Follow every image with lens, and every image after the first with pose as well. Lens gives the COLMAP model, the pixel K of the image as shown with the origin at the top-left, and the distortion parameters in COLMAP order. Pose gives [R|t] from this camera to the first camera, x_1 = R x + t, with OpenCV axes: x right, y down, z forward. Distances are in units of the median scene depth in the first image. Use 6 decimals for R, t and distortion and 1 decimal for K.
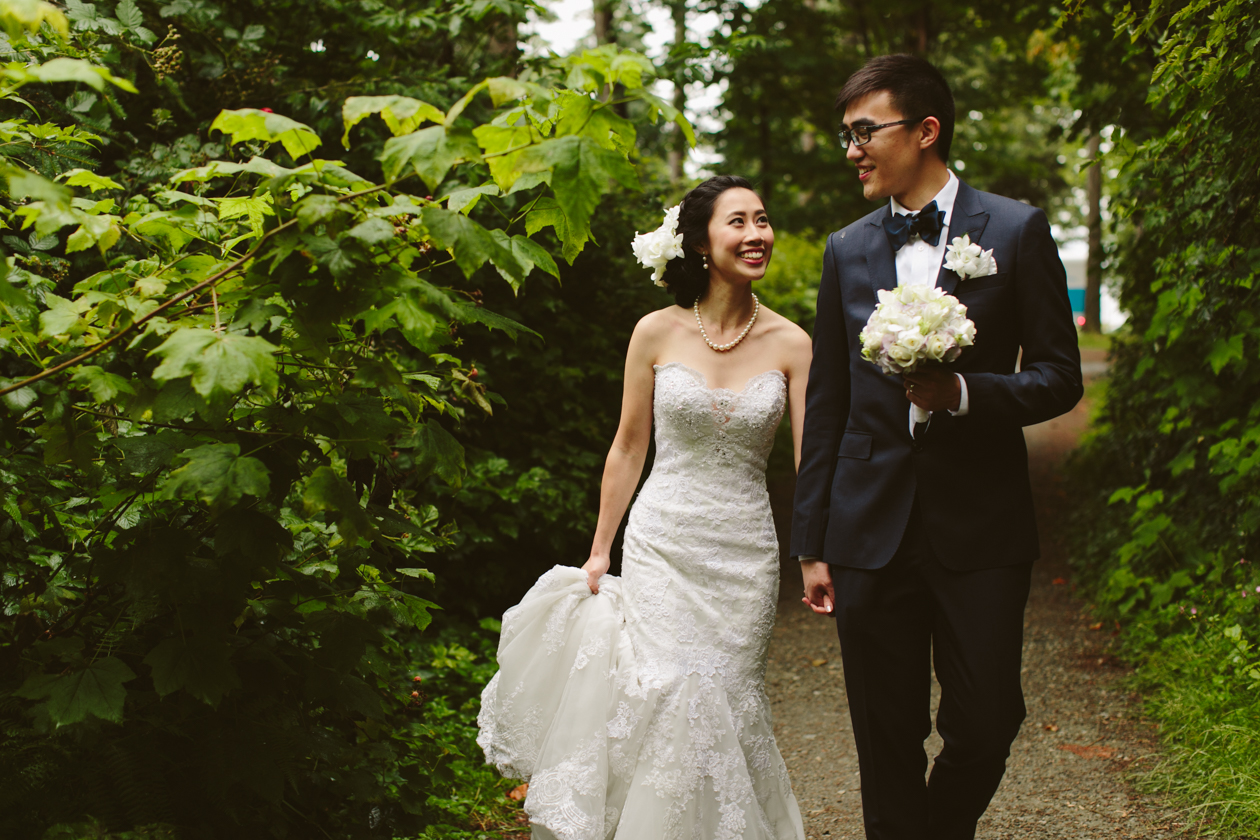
lens RADIAL K [[1809.0, 0, 671.0], [0, 1809.0, 400.1], [0, 0, 1]] dist [-0.127255, 0.316695]
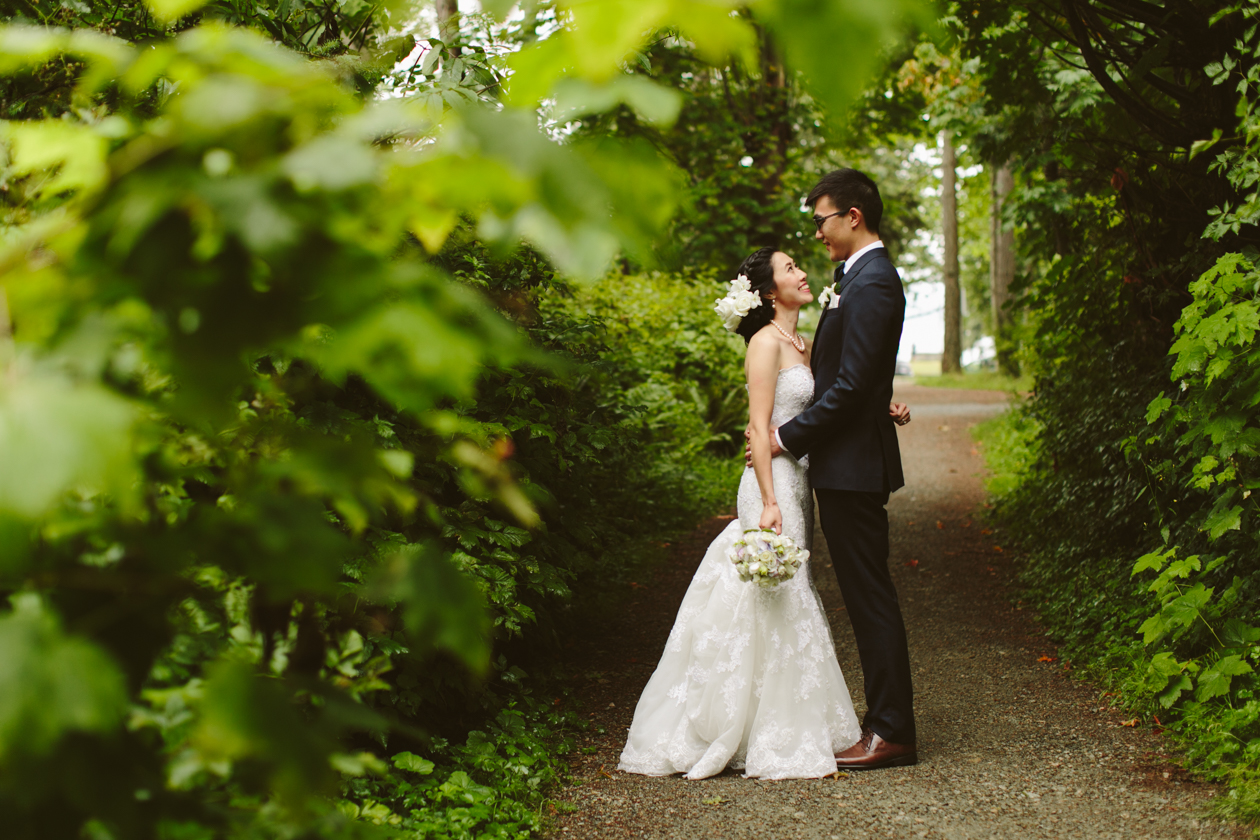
lens RADIAL K [[1809.0, 0, 671.0], [0, 1809.0, 400.1], [0, 0, 1]] dist [-0.127255, 0.316695]
pose [[0.995956, -0.017232, 0.088173, -0.050805], [0.019503, 0.999498, -0.024953, -0.007329], [-0.087699, 0.026572, 0.995793, 0.218772]]
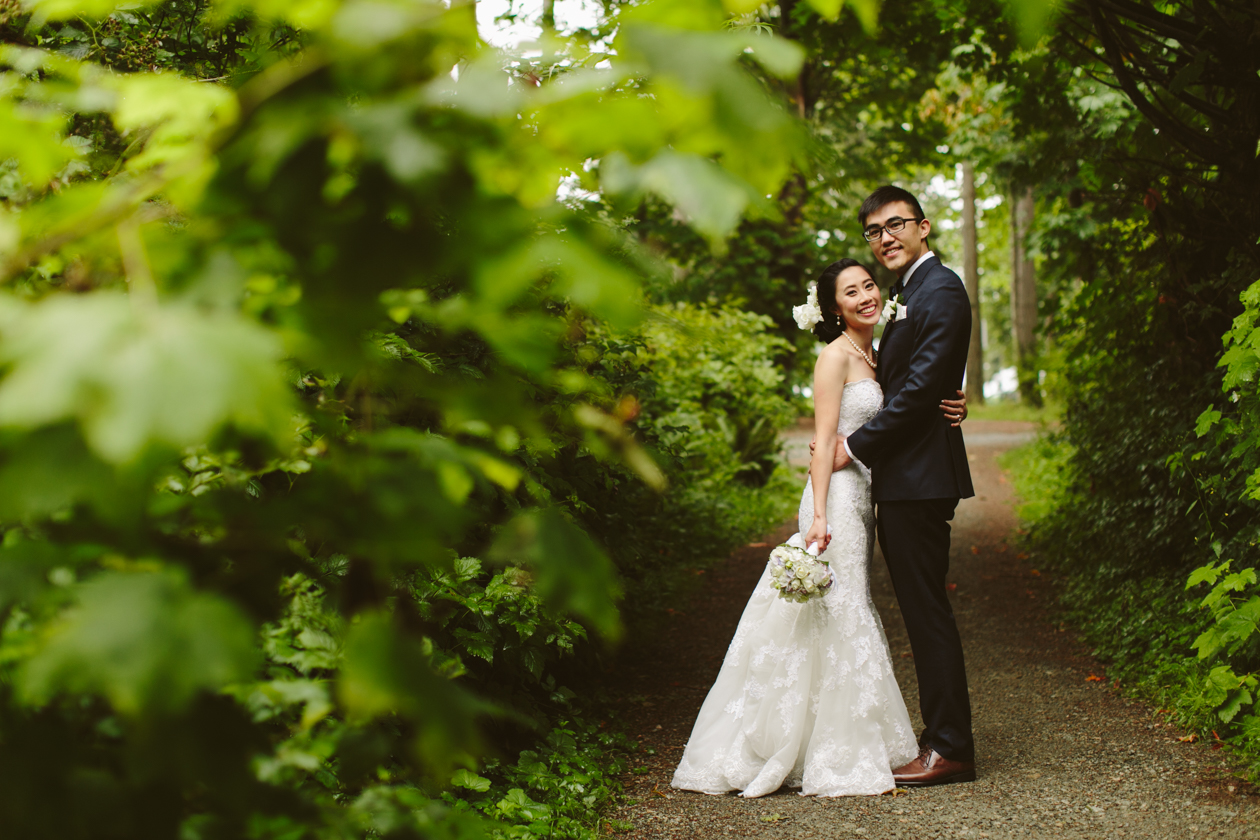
lens RADIAL K [[1809.0, 0, 671.0], [0, 1809.0, 400.1], [0, 0, 1]] dist [-0.127255, 0.316695]
pose [[0.996563, -0.025426, 0.078842, -0.065878], [0.029091, 0.998532, -0.045691, 0.003128], [-0.077564, 0.047828, 0.995839, 0.229540]]
